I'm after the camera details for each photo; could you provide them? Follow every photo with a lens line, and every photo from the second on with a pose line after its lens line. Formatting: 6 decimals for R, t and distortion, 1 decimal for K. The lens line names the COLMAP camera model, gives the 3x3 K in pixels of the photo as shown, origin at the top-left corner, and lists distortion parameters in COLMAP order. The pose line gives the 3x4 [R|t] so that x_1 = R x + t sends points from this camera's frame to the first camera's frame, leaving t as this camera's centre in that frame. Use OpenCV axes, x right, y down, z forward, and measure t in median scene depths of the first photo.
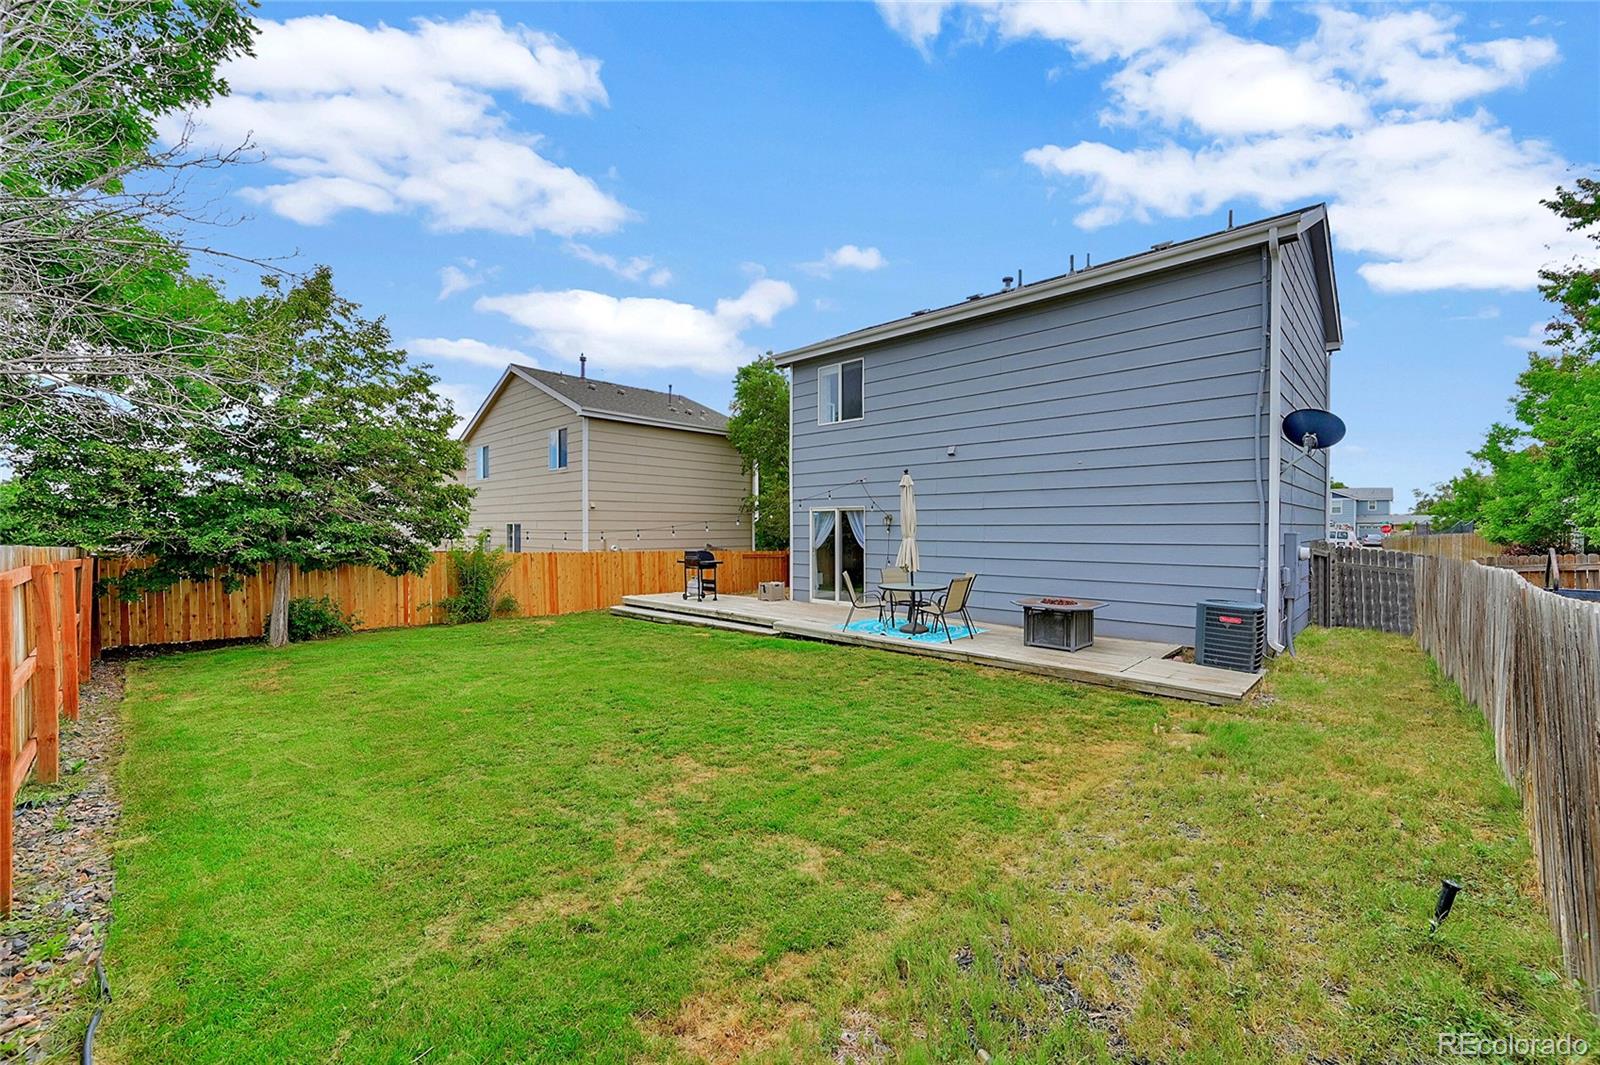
lens RADIAL K [[637.3, 0, 800.0], [0, 637.3, 532.5], [0, 0, 1]] dist [-0.001525, -0.000029]
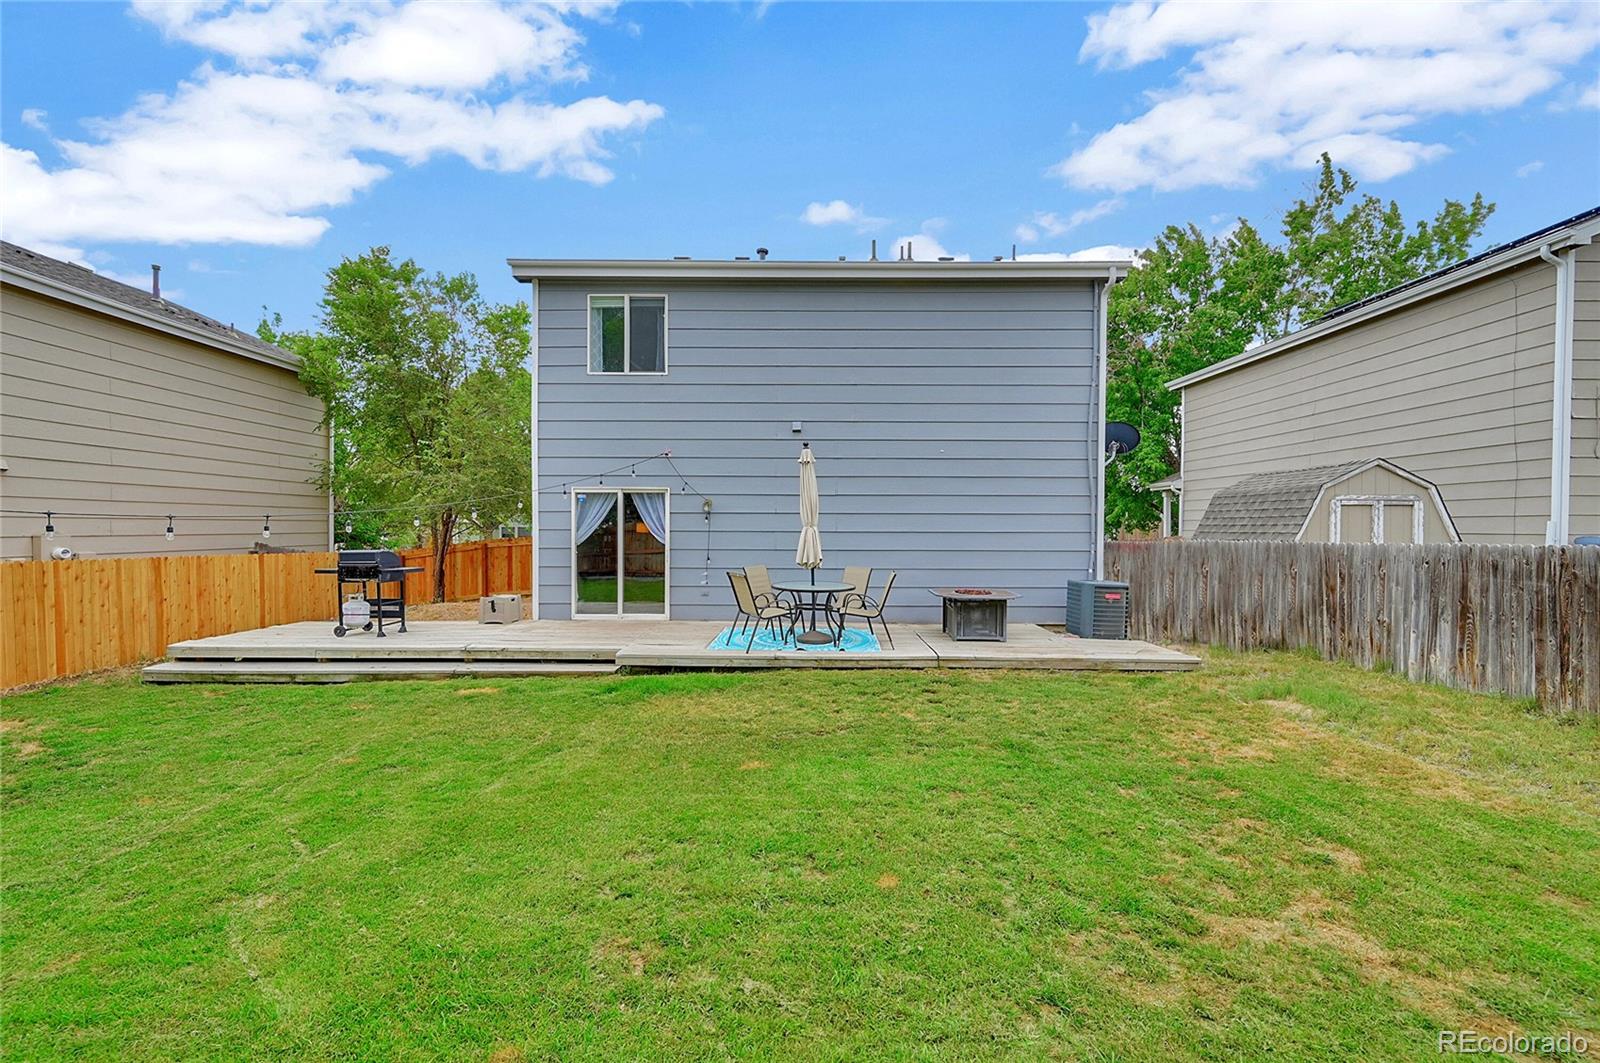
lens RADIAL K [[637.3, 0, 800.0], [0, 637.3, 531.5], [0, 0, 1]] dist [-0.001525, -0.000029]
pose [[0.723248, -0.003132, 0.690581, -0.314485], [0.000783, 0.999993, 0.003716, 0.008991], [-0.690588, -0.002147, 0.723245, 0.331182]]
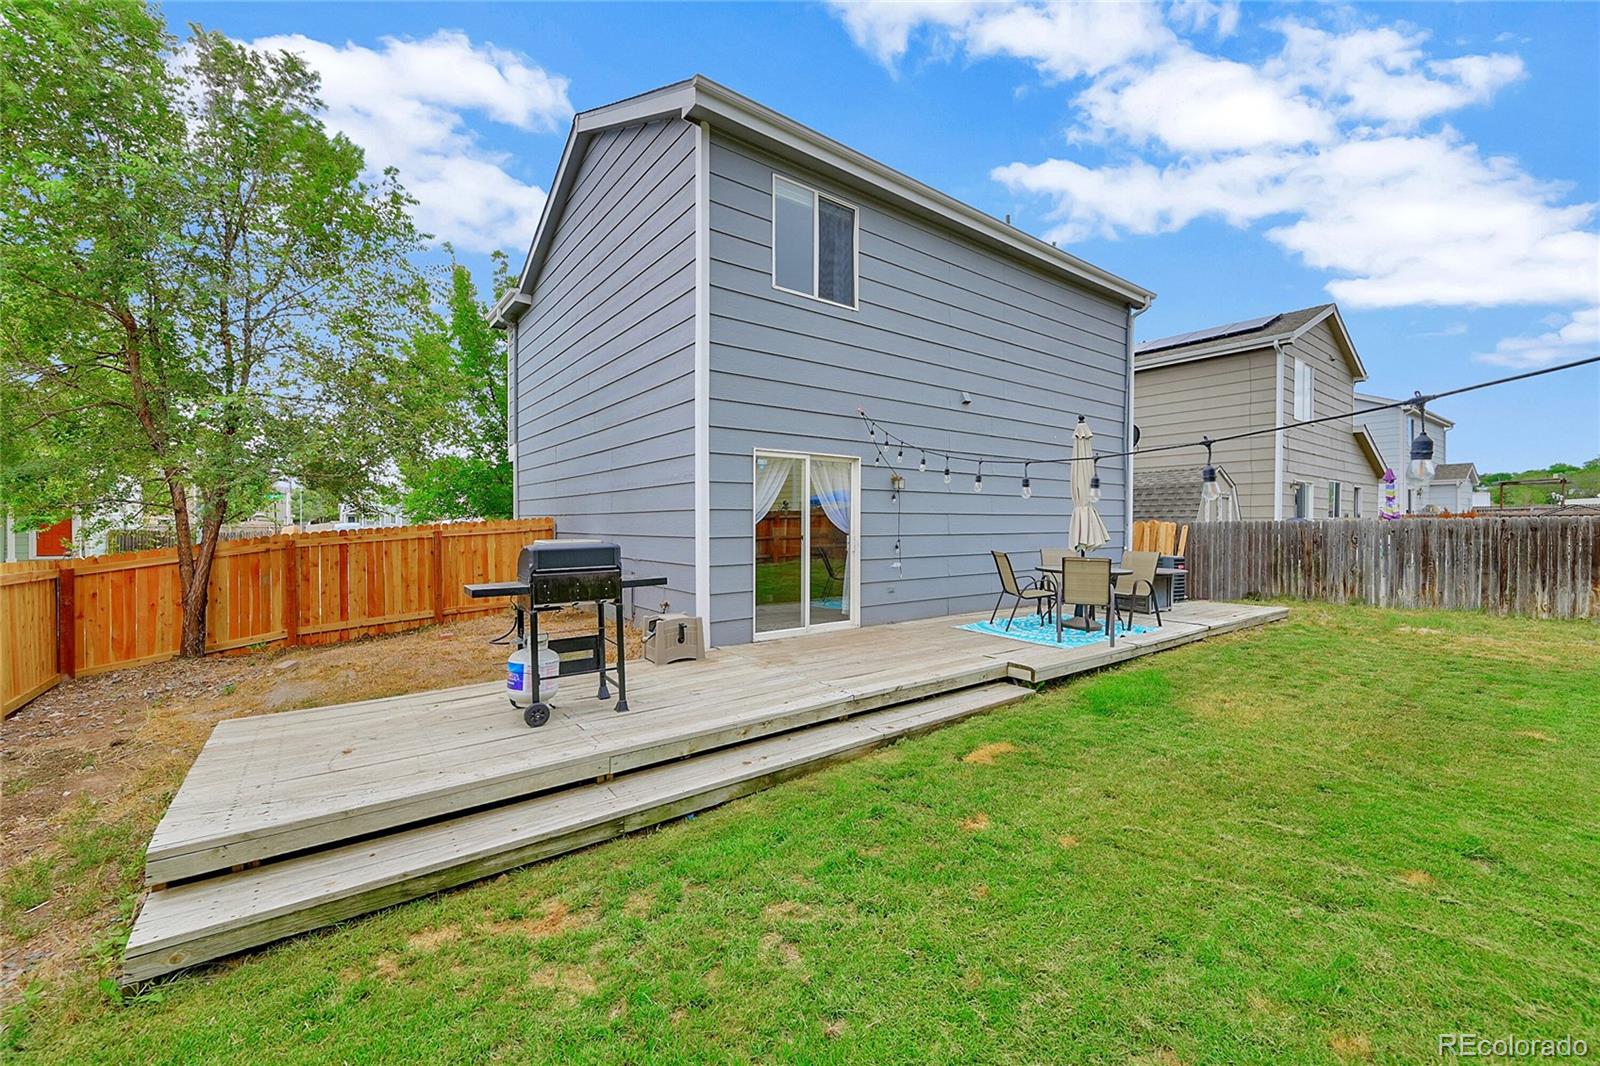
lens RADIAL K [[628.6, 0, 800.0], [0, 628.6, 533.0], [0, 0, 1]] dist [-0.001899, -0.000129]
pose [[0.152431, -0.017191, 0.988165, -0.490942], [0.006608, 0.999844, 0.016375, 0.020123], [-0.988292, 0.004034, 0.152521, 0.961442]]
